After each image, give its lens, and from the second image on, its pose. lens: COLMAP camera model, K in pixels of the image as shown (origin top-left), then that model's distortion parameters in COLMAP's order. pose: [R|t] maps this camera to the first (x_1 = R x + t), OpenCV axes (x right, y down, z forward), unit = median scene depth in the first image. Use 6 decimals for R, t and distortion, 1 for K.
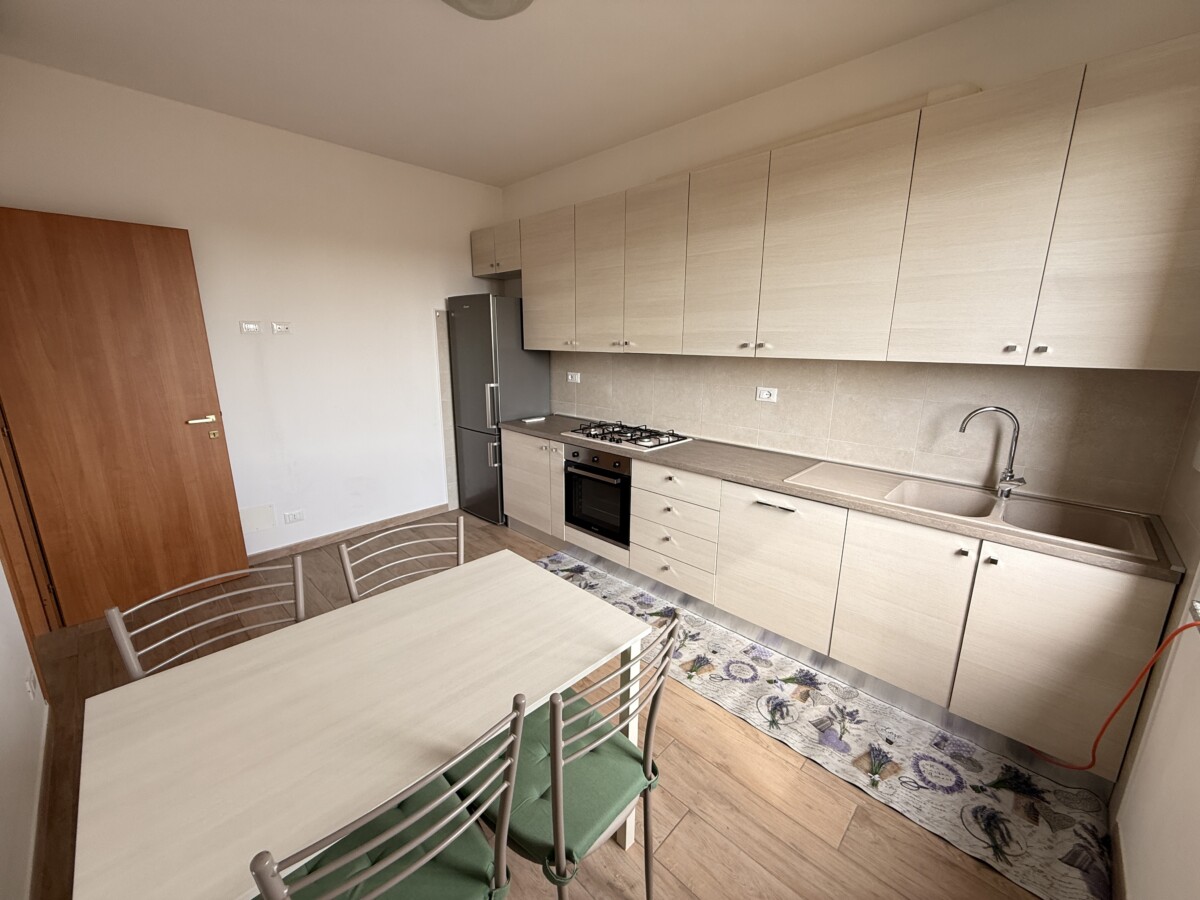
lens RADIAL K [[477.0, 0, 600.4], [0, 477.0, 449.8], [0, 0, 1]] dist [0.000826, -0.000136]
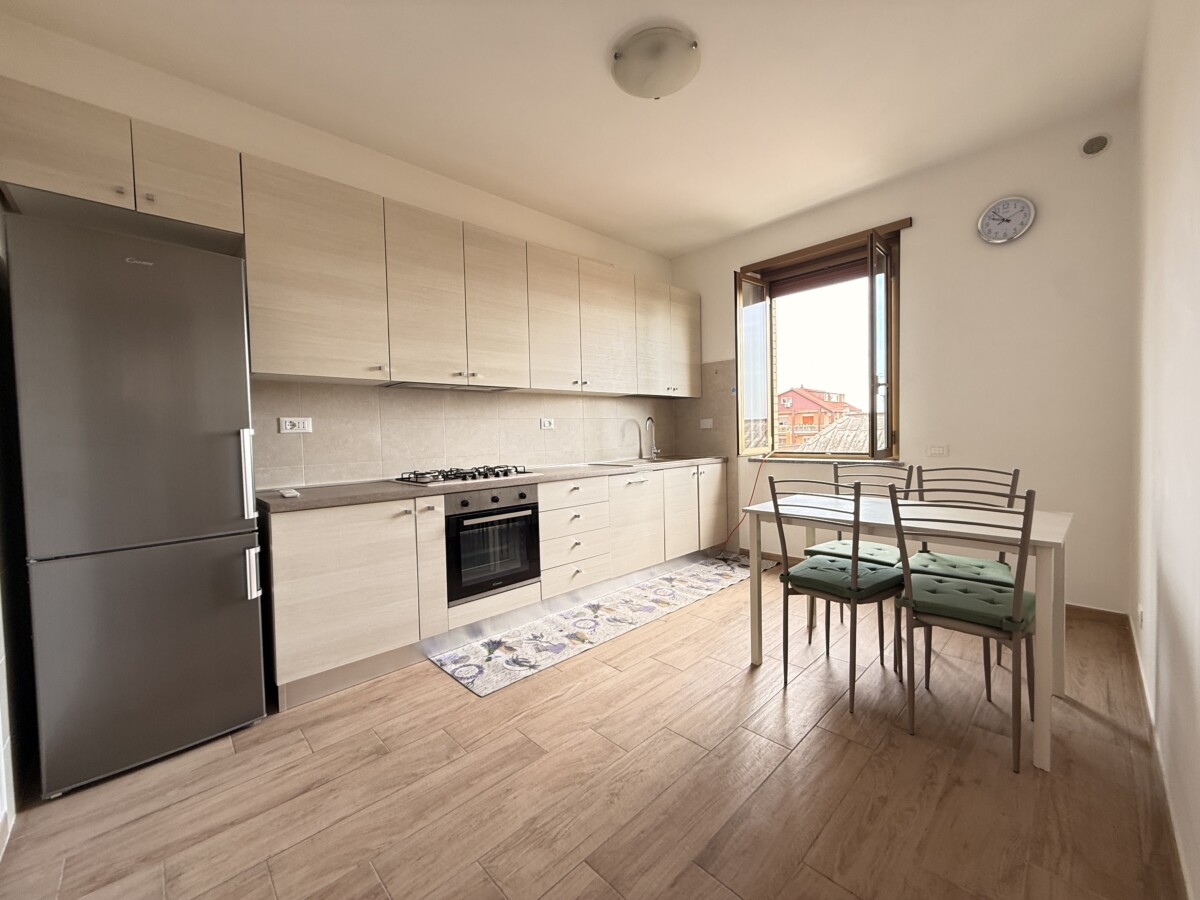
lens RADIAL K [[477.0, 0, 600.2], [0, 477.0, 449.4], [0, 0, 1]] dist [0.000826, -0.000136]
pose [[0.036497, -0.039265, 0.998562, -0.911051], [0.255598, 0.966358, 0.028657, -0.046015], [-0.966094, 0.254185, 0.045305, 0.781584]]
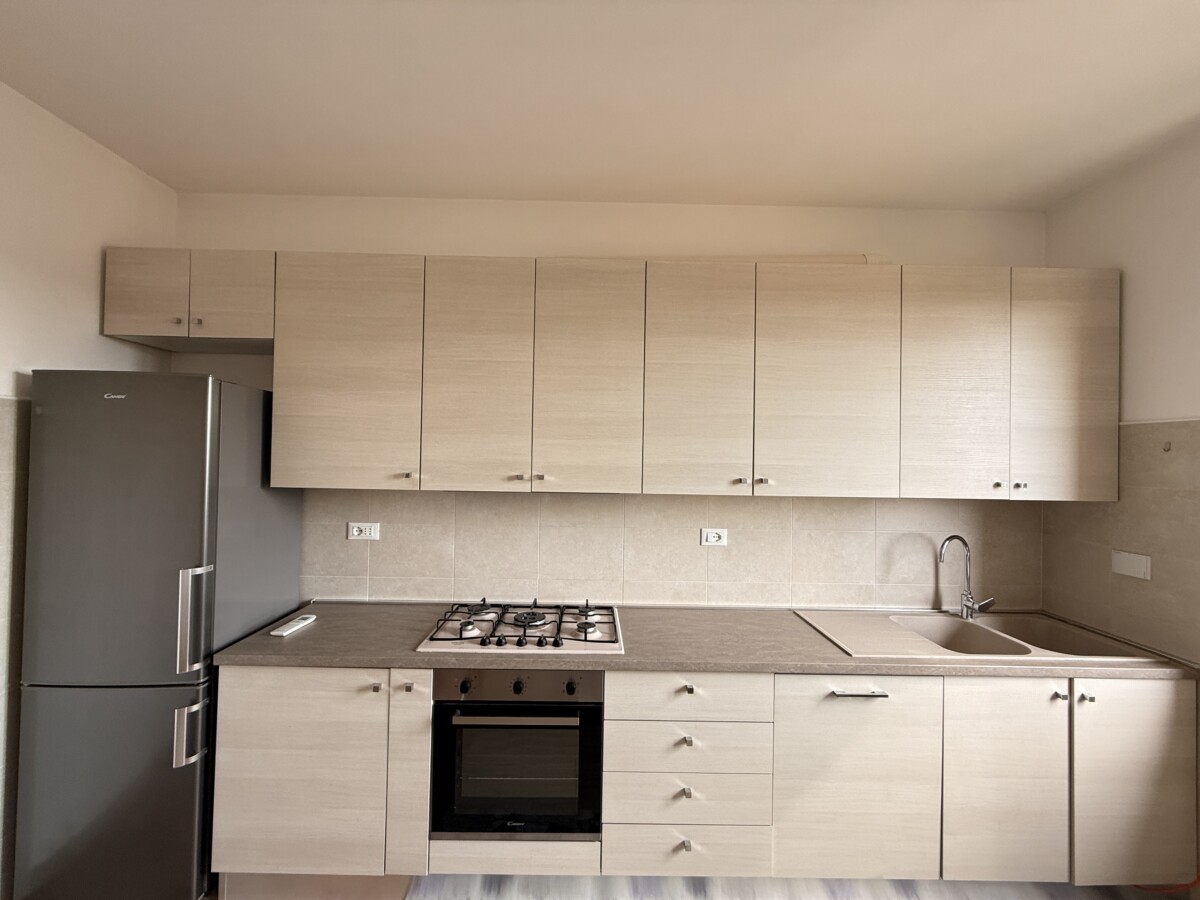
lens RADIAL K [[477.0, 0, 597.5], [0, 477.0, 448.1], [0, 0, 1]] dist [0.000826, -0.000136]
pose [[0.710061, 0.018503, 0.703897, -0.350633], [0.146861, 0.973779, -0.173744, -0.144311], [-0.688655, 0.226744, 0.688725, 0.518202]]
